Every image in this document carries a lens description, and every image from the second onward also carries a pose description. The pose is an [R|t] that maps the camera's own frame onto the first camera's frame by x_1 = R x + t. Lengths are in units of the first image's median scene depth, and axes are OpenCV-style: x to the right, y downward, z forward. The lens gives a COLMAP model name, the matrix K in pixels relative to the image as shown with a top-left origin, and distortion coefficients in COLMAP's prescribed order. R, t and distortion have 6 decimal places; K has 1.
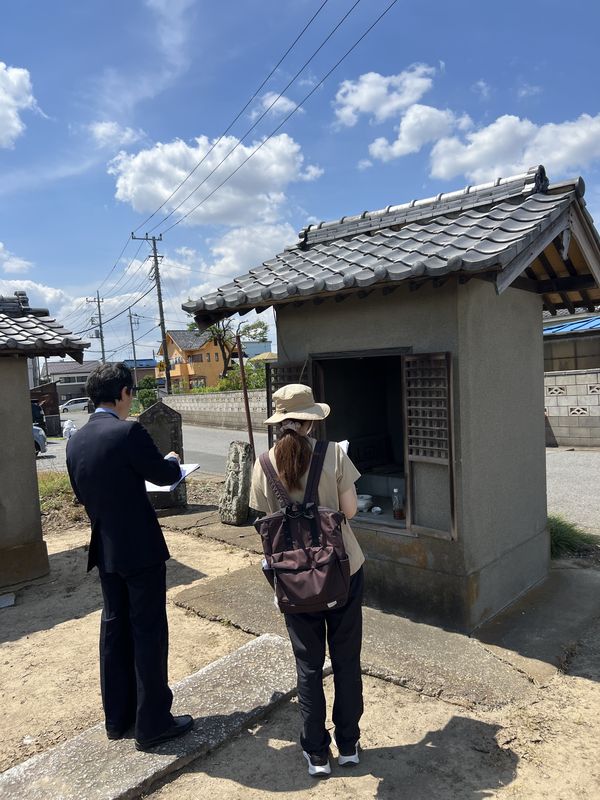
lens RADIAL K [[600.5, 0, 312.0], [0, 600.5, 400.4], [0, 0, 1]] dist [0.011811, -0.000448]
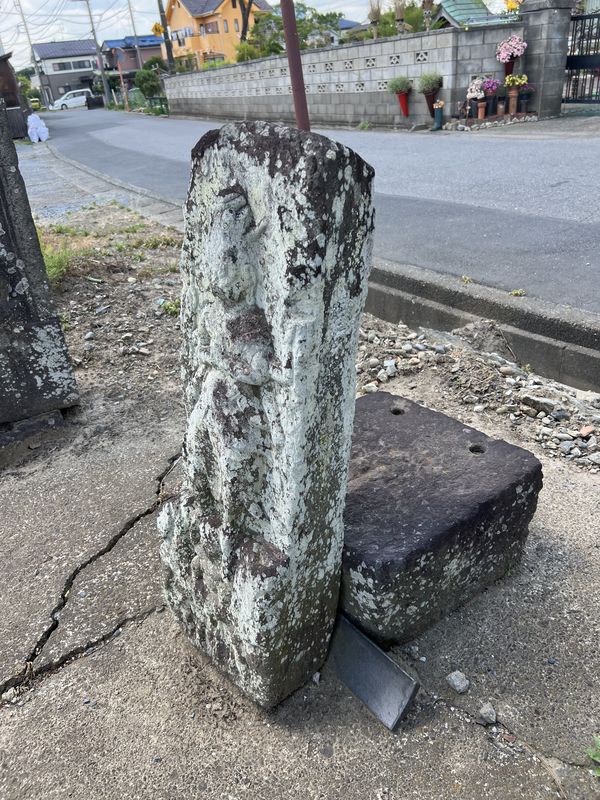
lens RADIAL K [[600.5, 0, 312.0], [0, 600.5, 400.4], [0, 0, 1]] dist [0.011811, -0.000448]
pose [[0.998216, 0.009674, -0.058912, -0.046224], [0.018142, 0.890964, 0.453711, 0.028093], [0.056878, -0.453971, 0.889199, 0.390533]]
